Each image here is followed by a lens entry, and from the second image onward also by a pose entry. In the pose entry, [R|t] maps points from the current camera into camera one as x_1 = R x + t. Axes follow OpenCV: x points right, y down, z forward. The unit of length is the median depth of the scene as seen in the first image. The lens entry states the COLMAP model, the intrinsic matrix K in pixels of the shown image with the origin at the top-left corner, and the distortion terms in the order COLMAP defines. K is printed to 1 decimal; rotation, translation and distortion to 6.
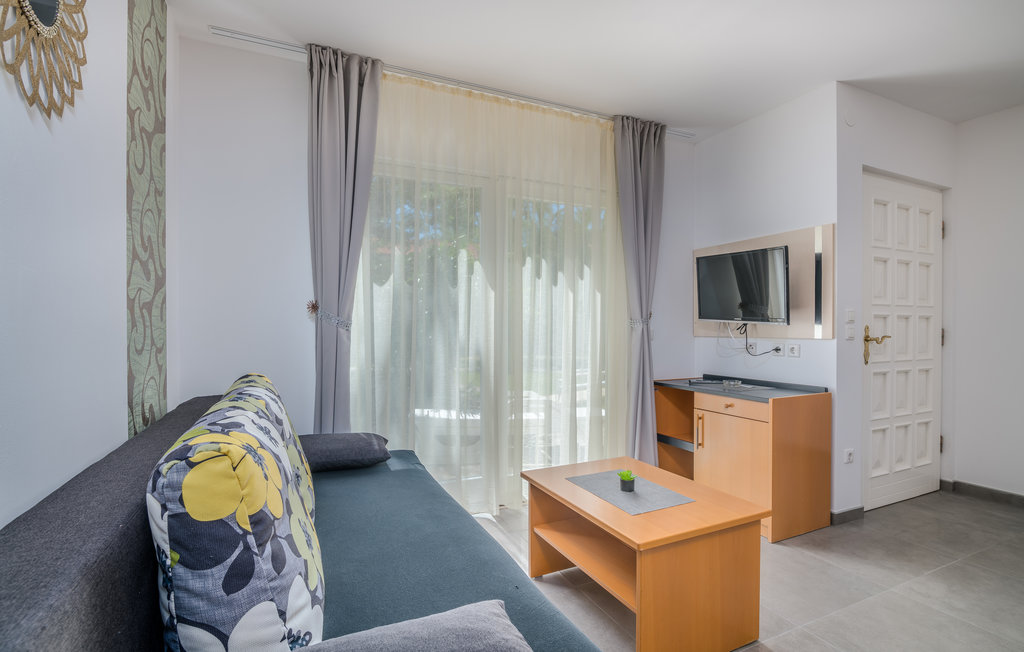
lens RADIAL K [[475.5, 0, 510.9], [0, 475.5, 330.5], [0, 0, 1]] dist [0.009681, 0.000125]
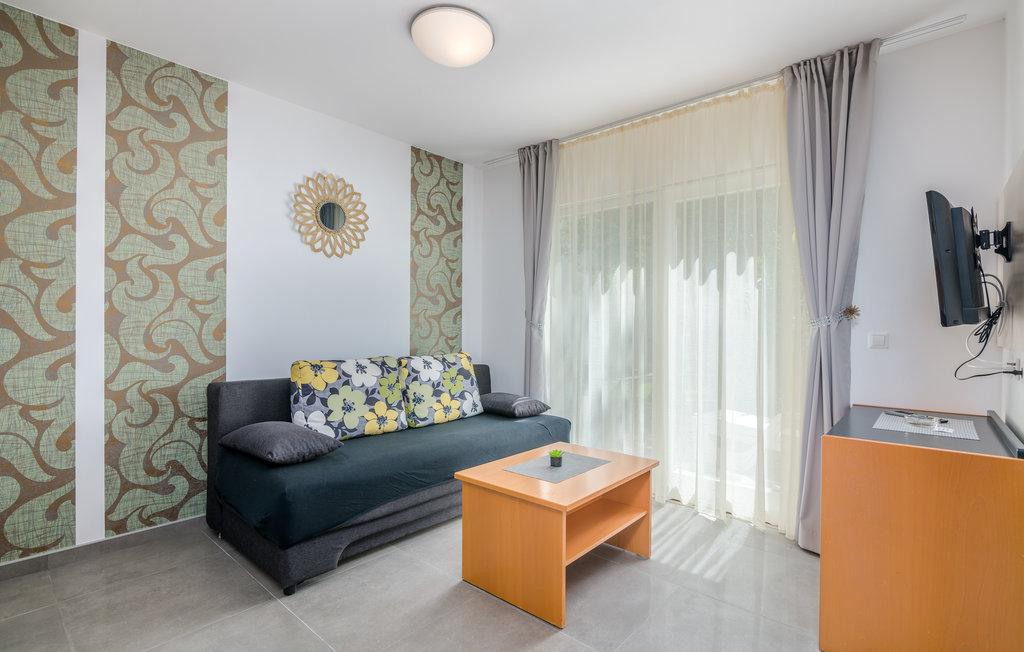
lens RADIAL K [[475.5, 0, 510.9], [0, 475.5, 330.5], [0, 0, 1]] dist [0.009681, 0.000125]
pose [[0.428550, 0.004763, -0.903506, 0.946163], [-0.014828, 0.999888, -0.001763, 0.005180], [0.903397, 0.014153, 0.428572, 0.288264]]
